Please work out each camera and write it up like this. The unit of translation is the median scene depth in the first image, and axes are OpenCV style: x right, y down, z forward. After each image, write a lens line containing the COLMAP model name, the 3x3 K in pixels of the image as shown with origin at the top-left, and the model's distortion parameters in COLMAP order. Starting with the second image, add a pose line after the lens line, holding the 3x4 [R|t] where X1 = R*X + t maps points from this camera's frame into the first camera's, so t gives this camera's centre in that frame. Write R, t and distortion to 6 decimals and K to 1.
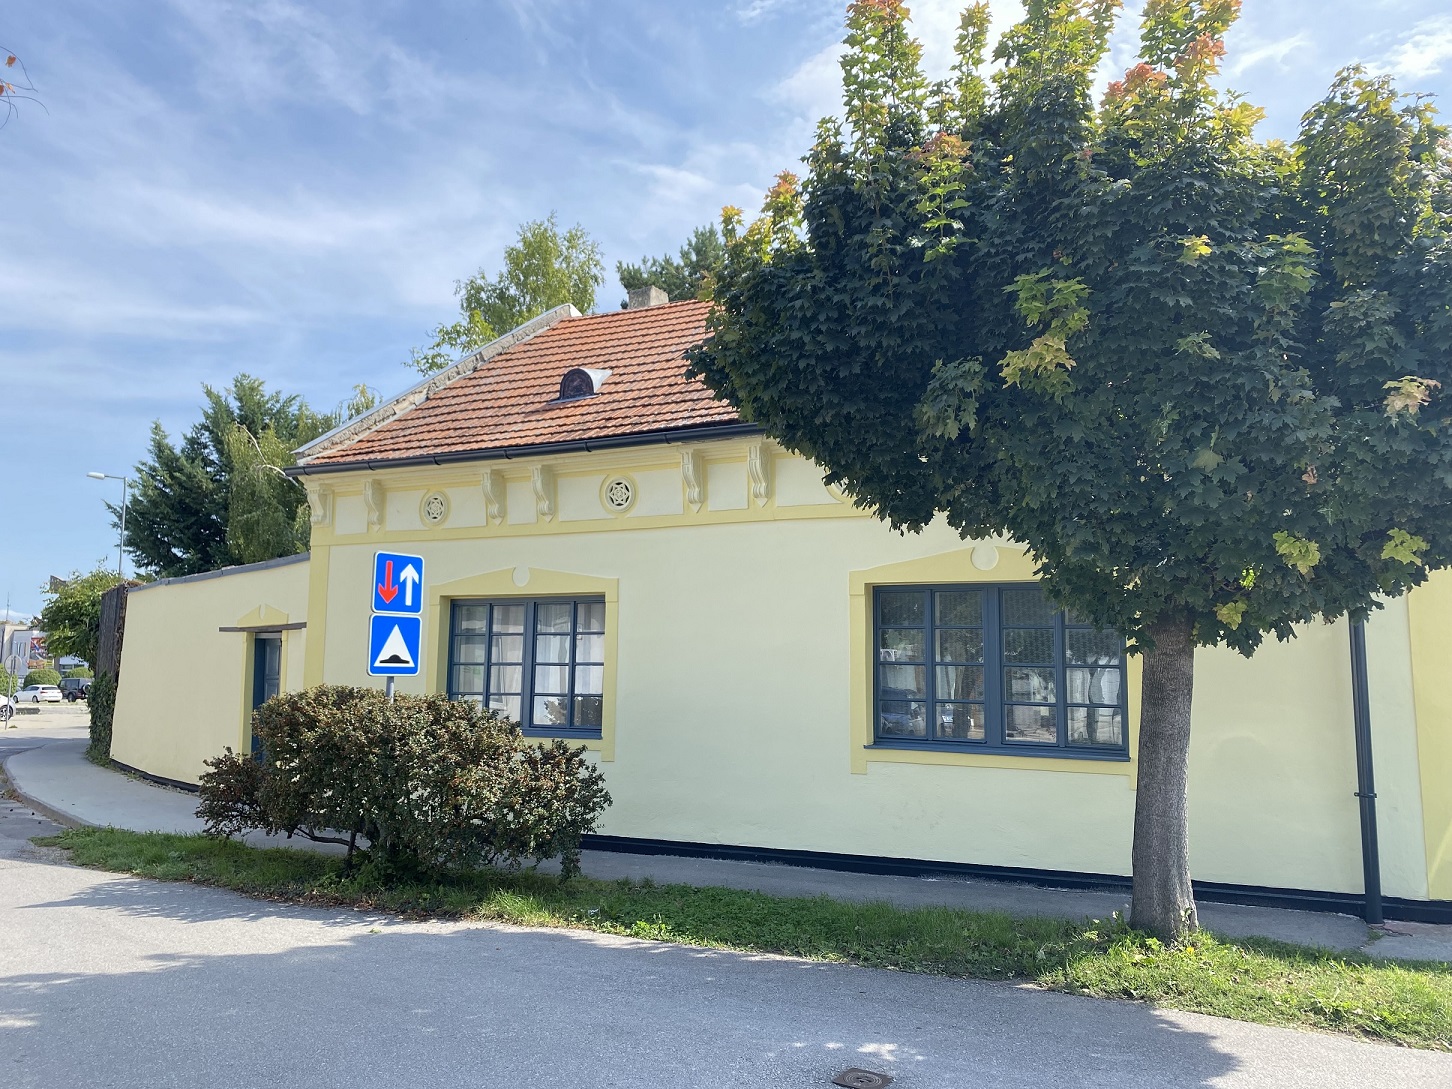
lens RADIAL K [[1107.8, 0, 726.0], [0, 1107.8, 544.5], [0, 0, 1]] dist [0.000302, -0.002005]
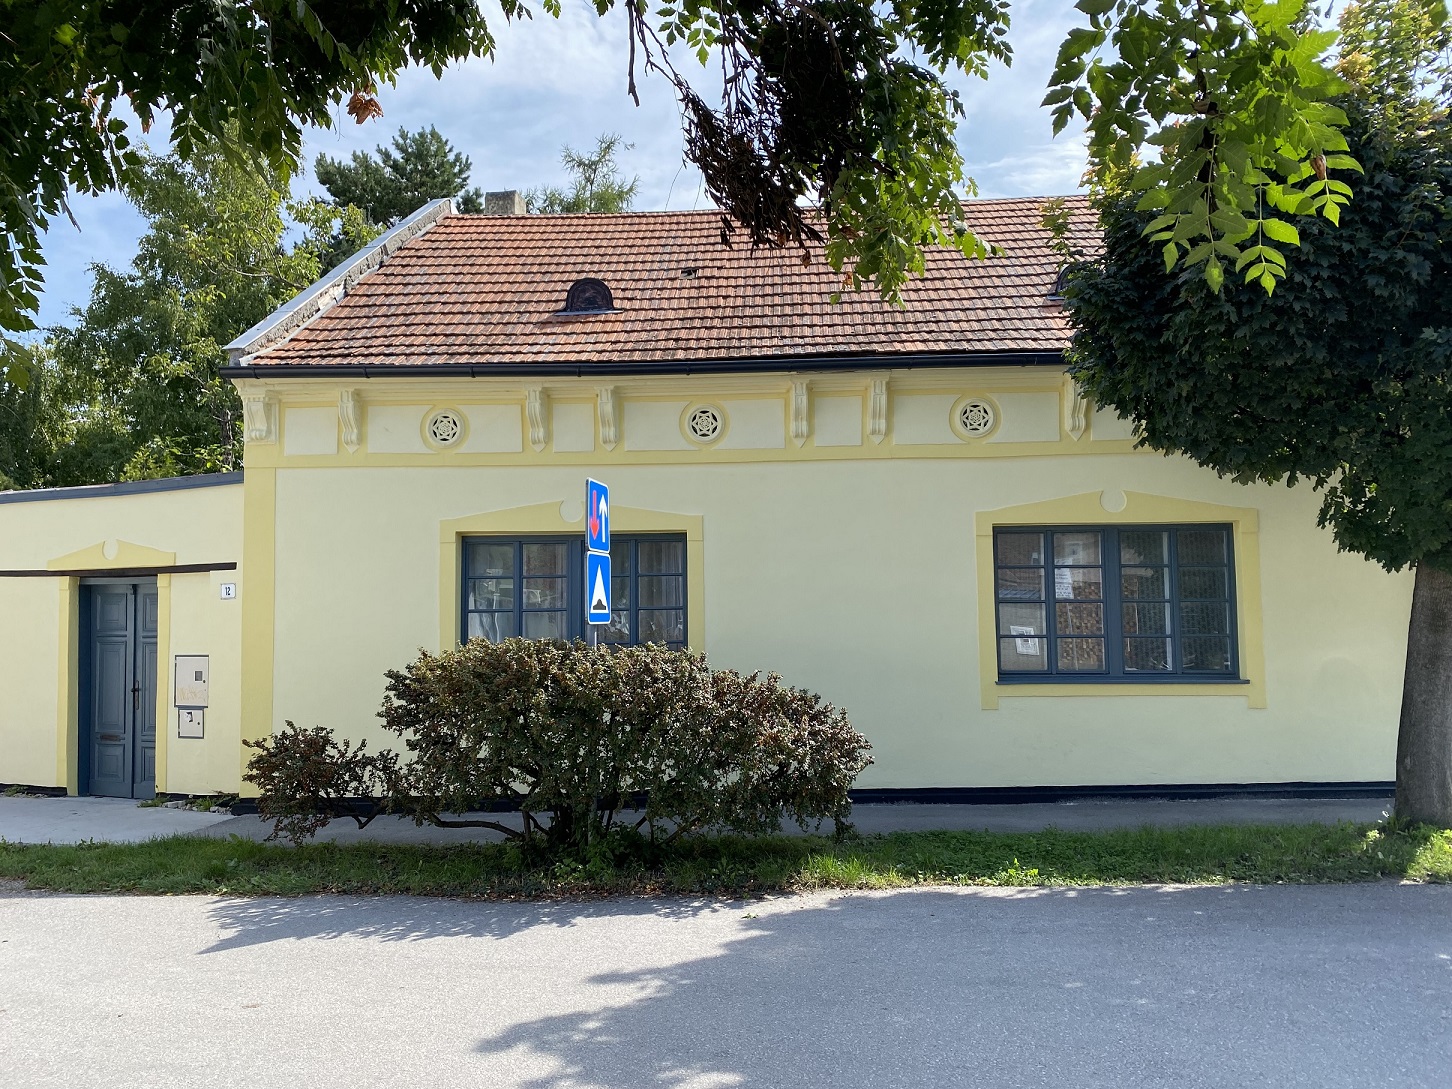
lens RADIAL K [[1094.7, 0, 726.0], [0, 1094.7, 571.2], [0, 0, 1]] dist [0.001848, -0.001175]
pose [[0.910140, -0.003885, 0.414283, -0.453876], [-0.027757, 0.997137, 0.070331, 0.012057], [-0.413371, -0.075510, 0.907427, 0.161937]]
